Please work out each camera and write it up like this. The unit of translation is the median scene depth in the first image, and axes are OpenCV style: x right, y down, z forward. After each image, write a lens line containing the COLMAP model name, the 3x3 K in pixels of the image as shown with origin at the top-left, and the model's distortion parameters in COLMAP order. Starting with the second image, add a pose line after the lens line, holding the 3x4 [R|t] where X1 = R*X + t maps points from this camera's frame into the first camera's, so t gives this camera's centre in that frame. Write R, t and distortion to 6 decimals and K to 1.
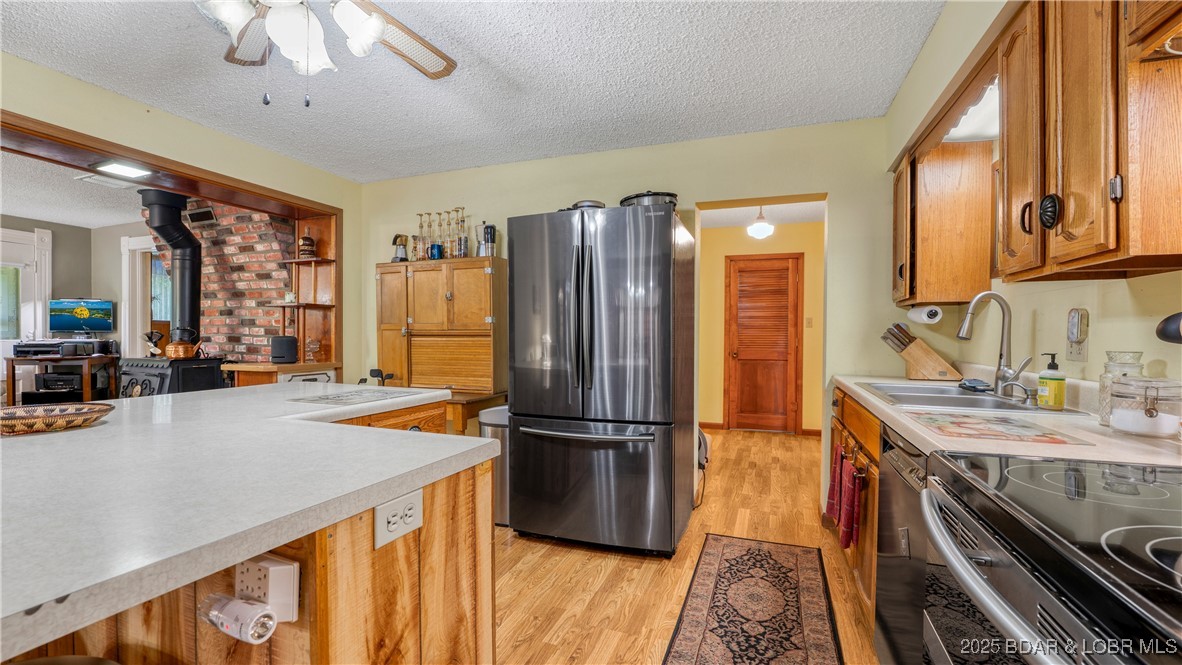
lens RADIAL K [[488.7, 0, 592.0], [0, 488.7, 337.3], [0, 0, 1]] dist [-0.019089, 0.000442]
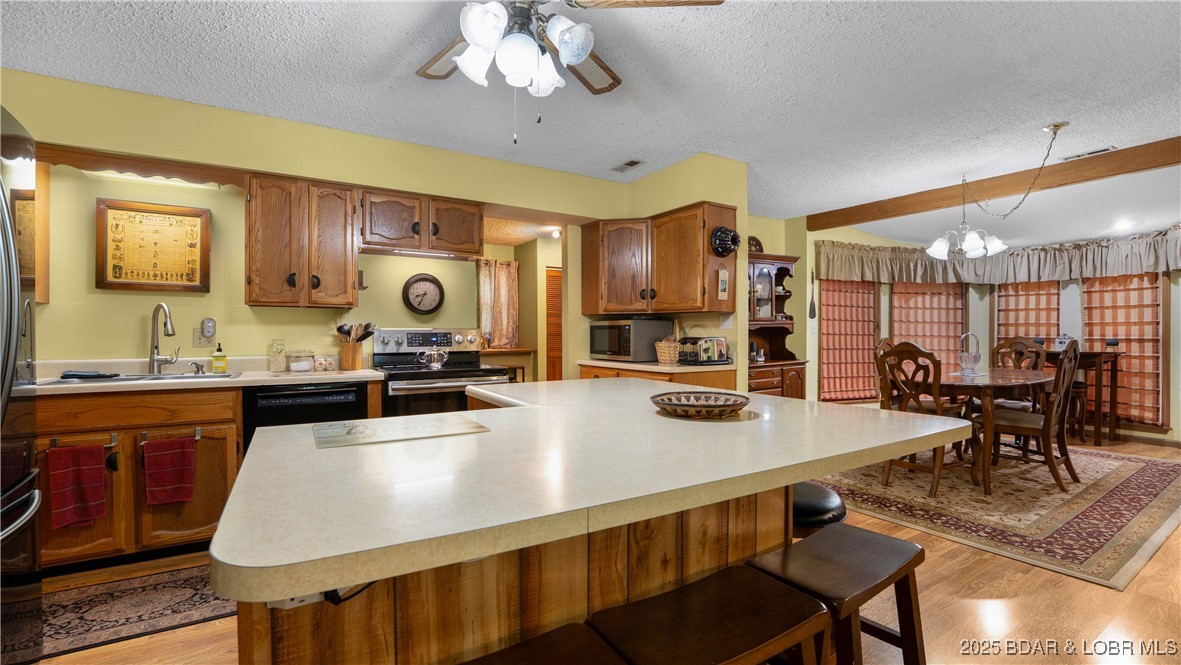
lens RADIAL K [[488.3, 0, 591.5], [0, 488.3, 337.3], [0, 0, 1]] dist [-0.019089, 0.000442]
pose [[-0.784073, -0.007715, 0.620621, -0.780829], [0.005101, 0.999809, 0.018873, -0.009383], [-0.620648, 0.017963, -0.783884, 0.957262]]
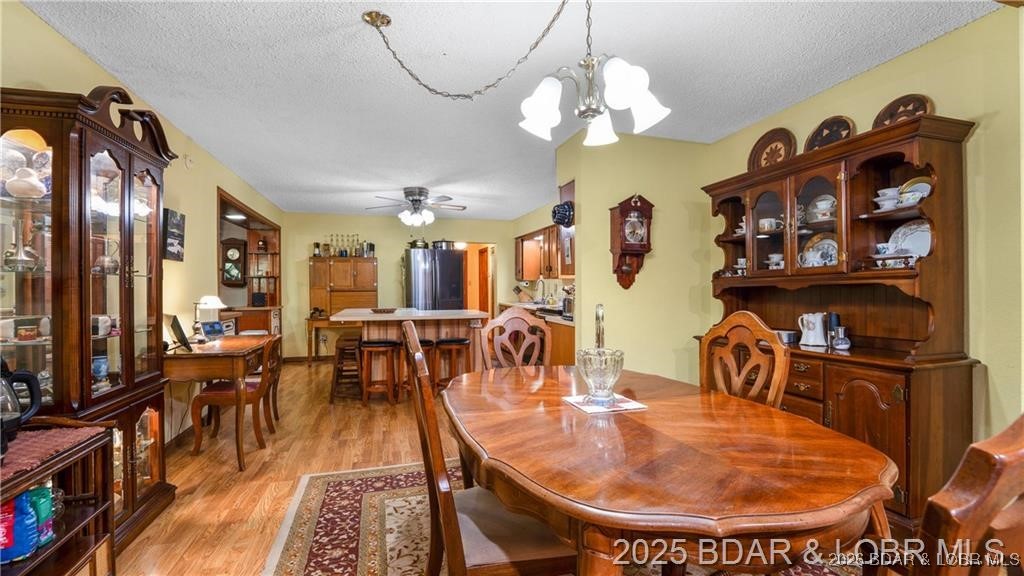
lens RADIAL K [[423.4, 0, 512.8], [0, 423.4, 292.2], [0, 0, 1]] dist [-0.019089, 0.000442]
pose [[0.792341, -0.013761, 0.609923, -1.194135], [0.010929, 0.999905, 0.008361, -0.010205], [-0.609980, 0.000041, 0.792417, -1.312653]]
